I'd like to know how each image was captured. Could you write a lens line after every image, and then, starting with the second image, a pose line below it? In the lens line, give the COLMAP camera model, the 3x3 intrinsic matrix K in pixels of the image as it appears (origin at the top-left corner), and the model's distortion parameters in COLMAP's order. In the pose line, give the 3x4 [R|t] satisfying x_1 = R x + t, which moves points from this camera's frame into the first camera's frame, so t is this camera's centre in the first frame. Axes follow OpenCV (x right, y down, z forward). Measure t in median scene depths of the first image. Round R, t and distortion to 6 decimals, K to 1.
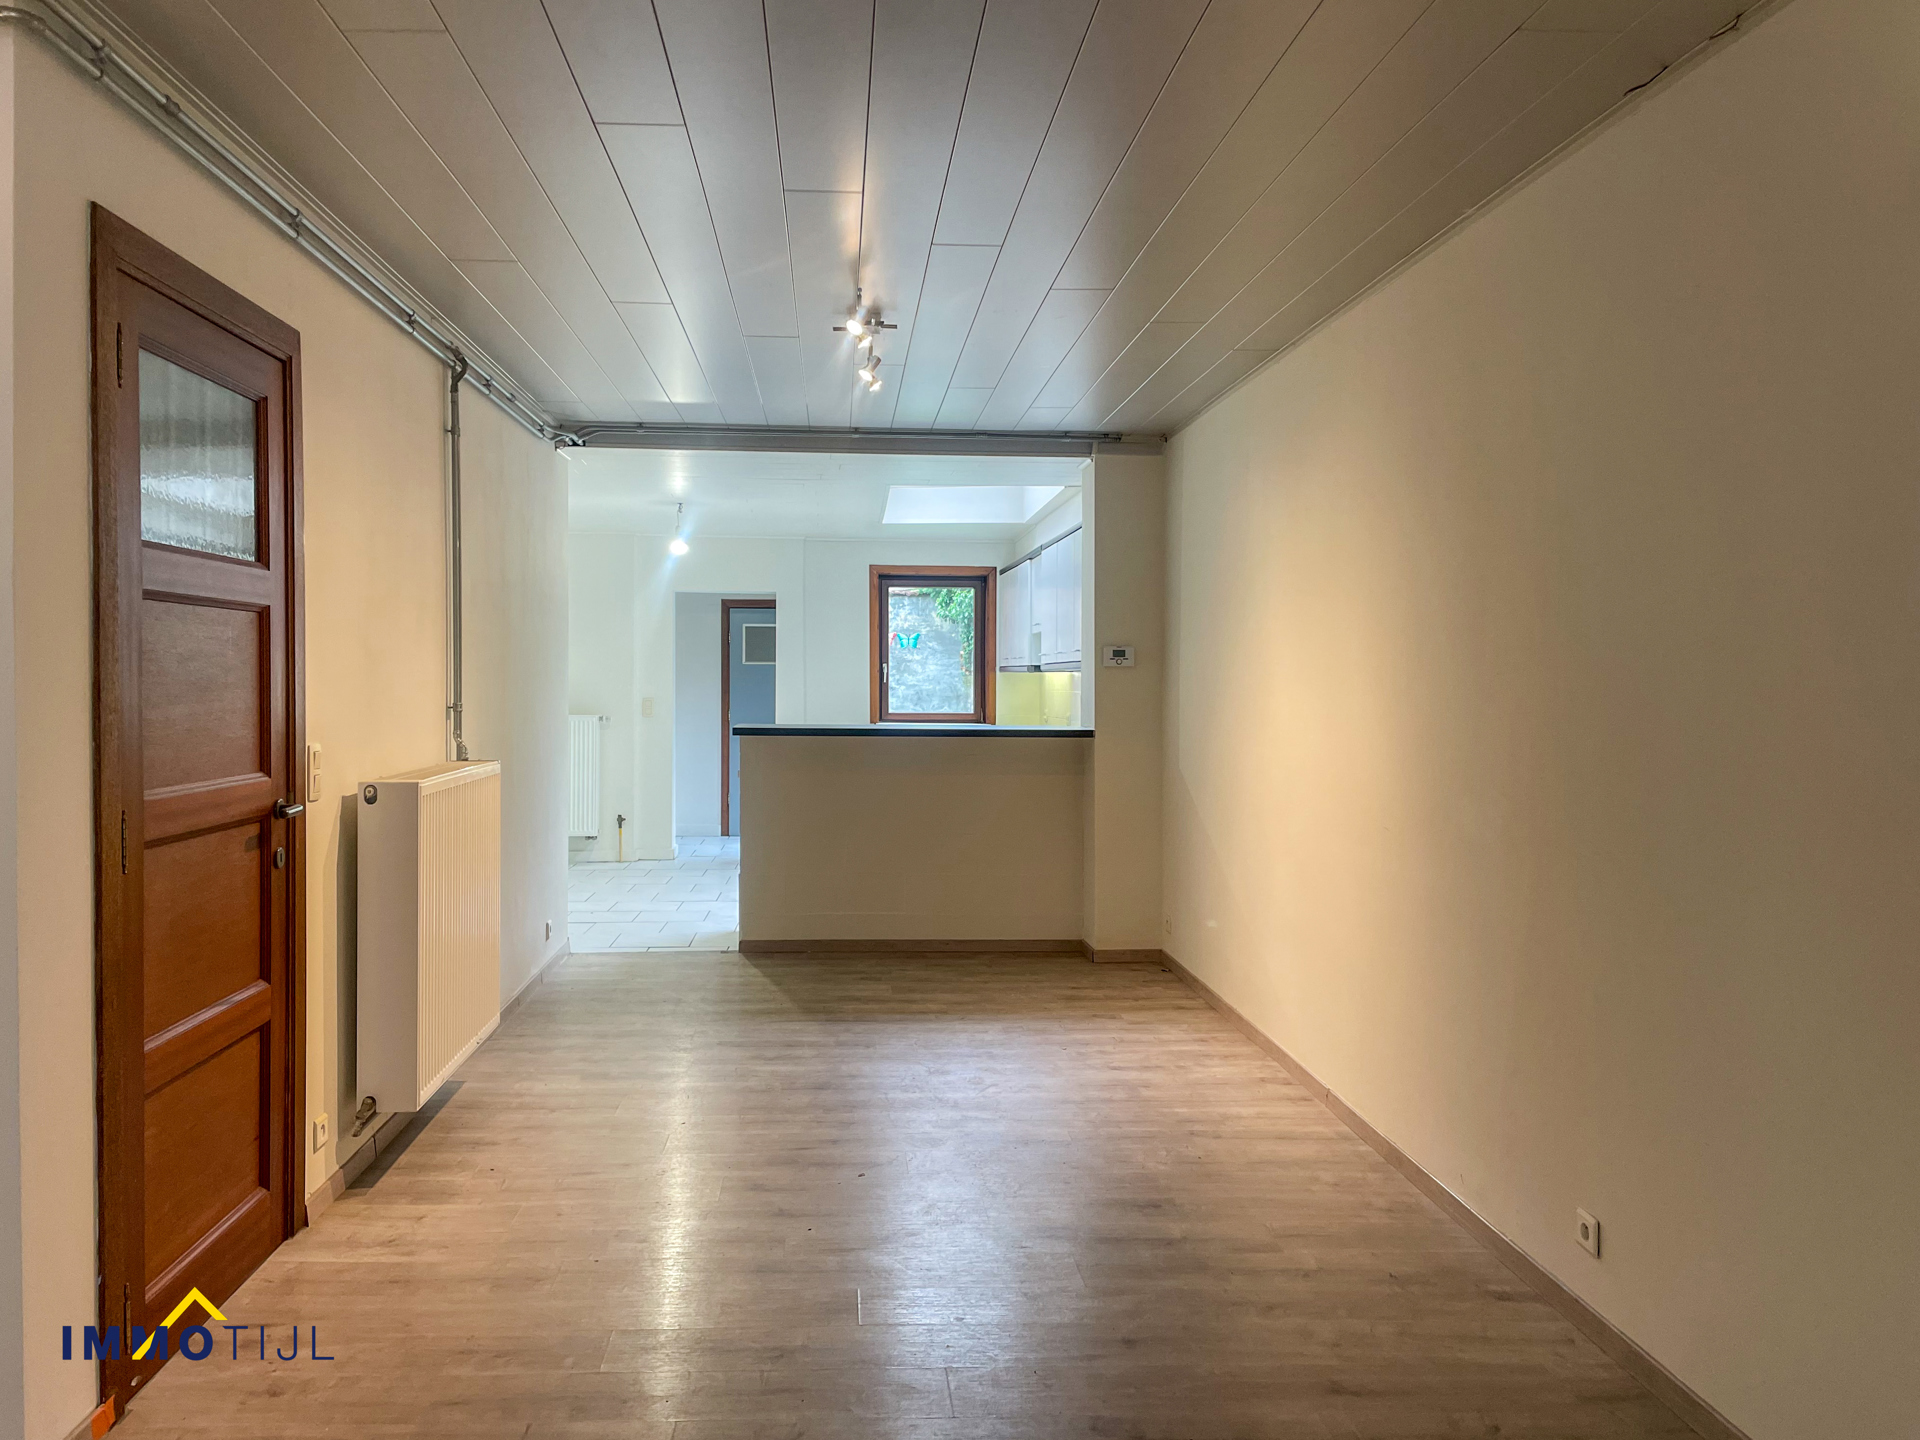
lens RADIAL K [[1485.1, 0, 960.0], [0, 1485.1, 720.0], [0, 0, 1]] dist [0.064812, -0.070122]
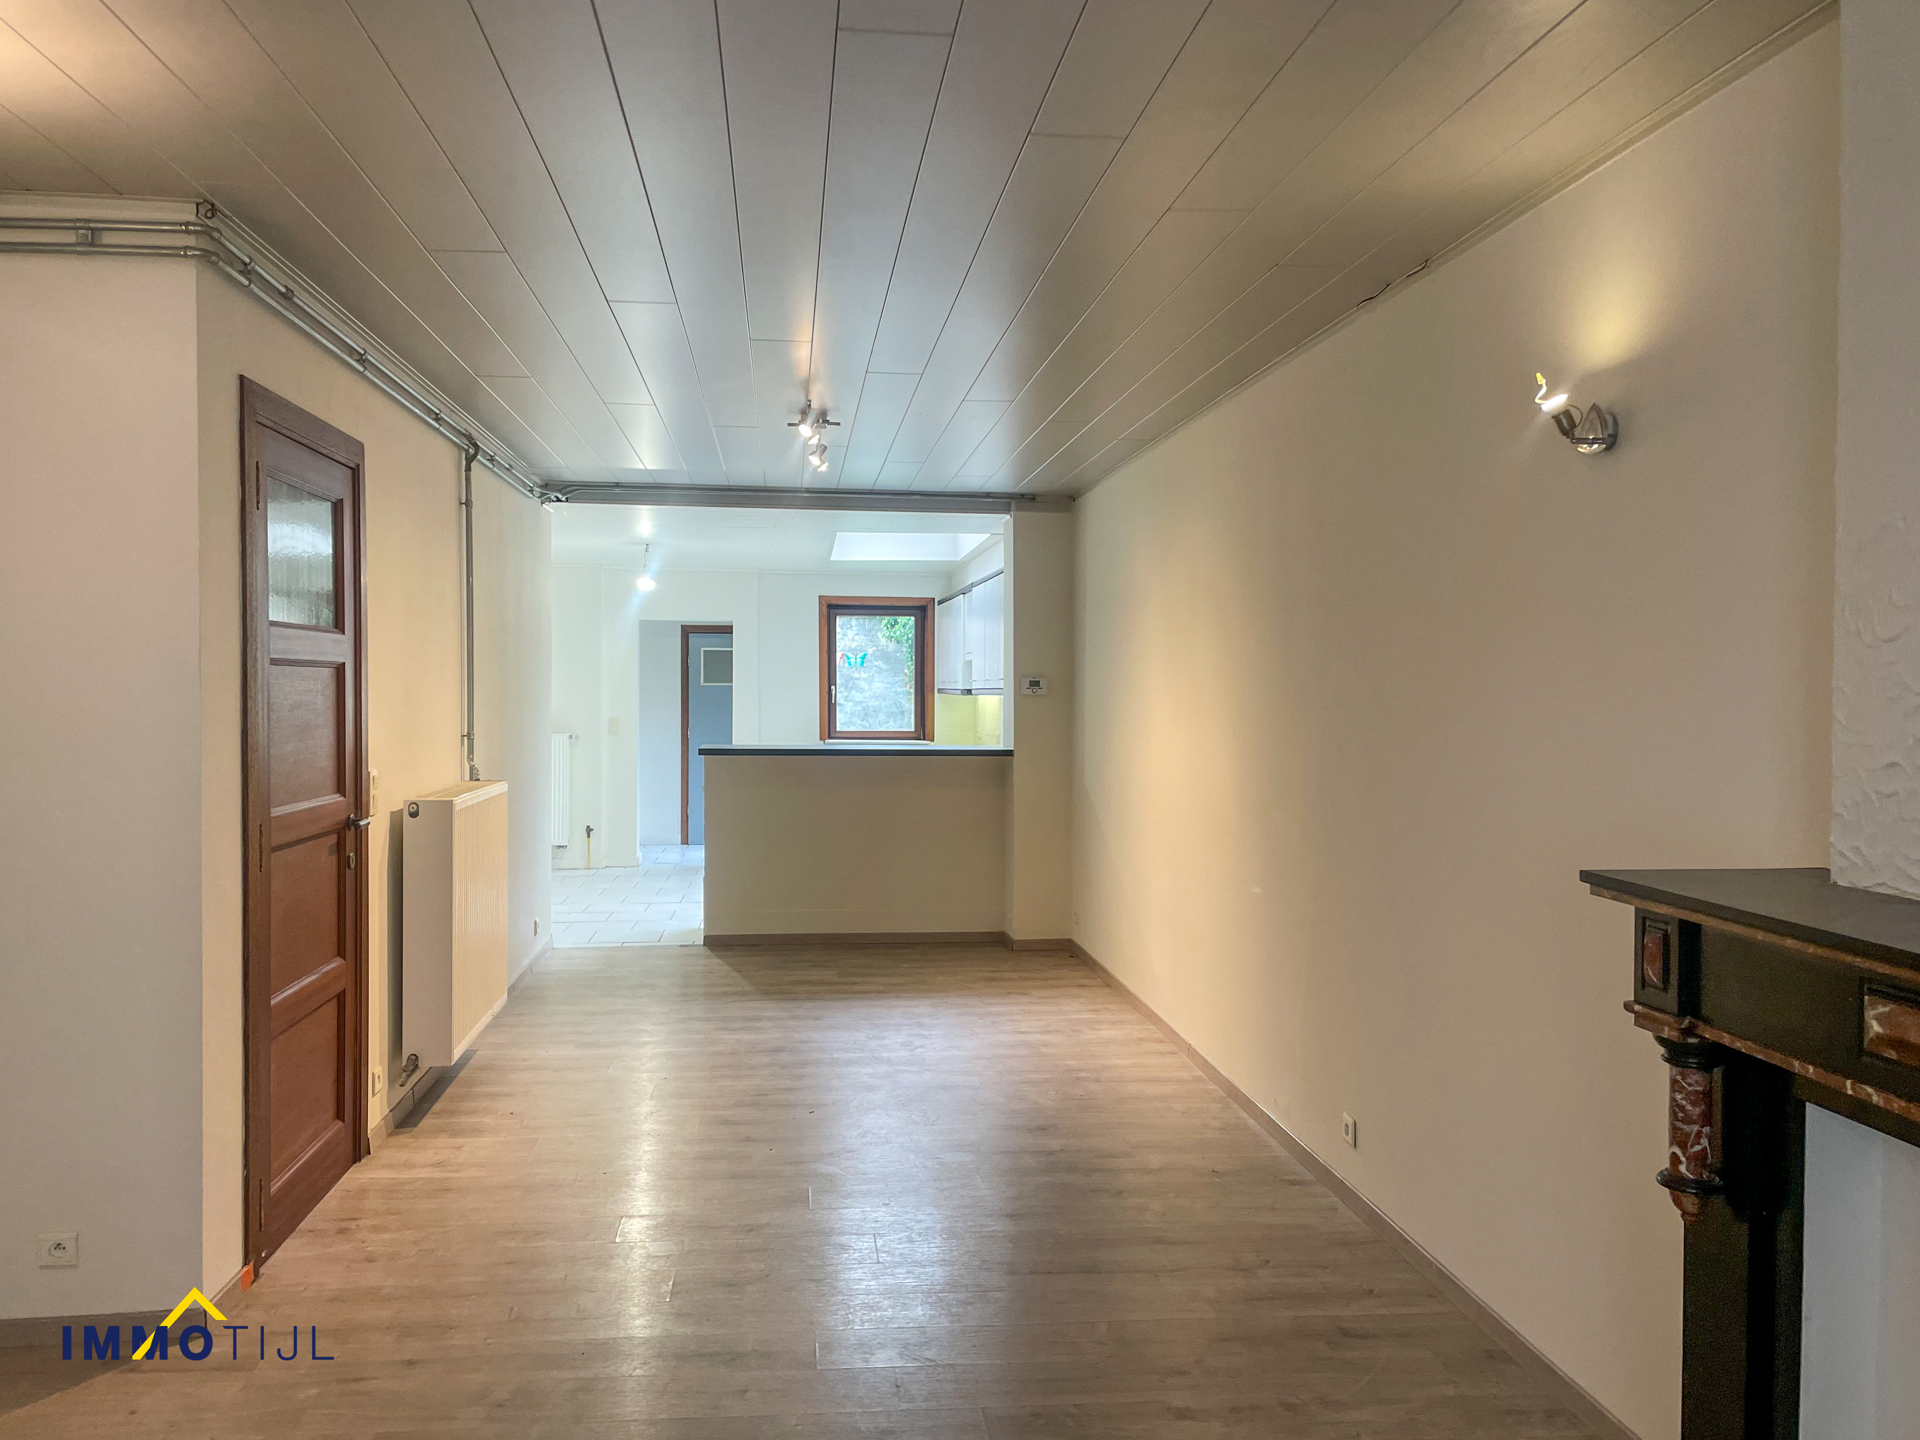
lens RADIAL K [[1485.1, 0, 960.0], [0, 1485.1, 720.0], [0, 0, 1]] dist [0.064812, -0.070122]
pose [[0.999441, -0.002252, 0.033342, 0.014008], [0.002443, 0.999981, -0.005664, -0.013669], [-0.033329, 0.005742, 0.999428, -0.208871]]
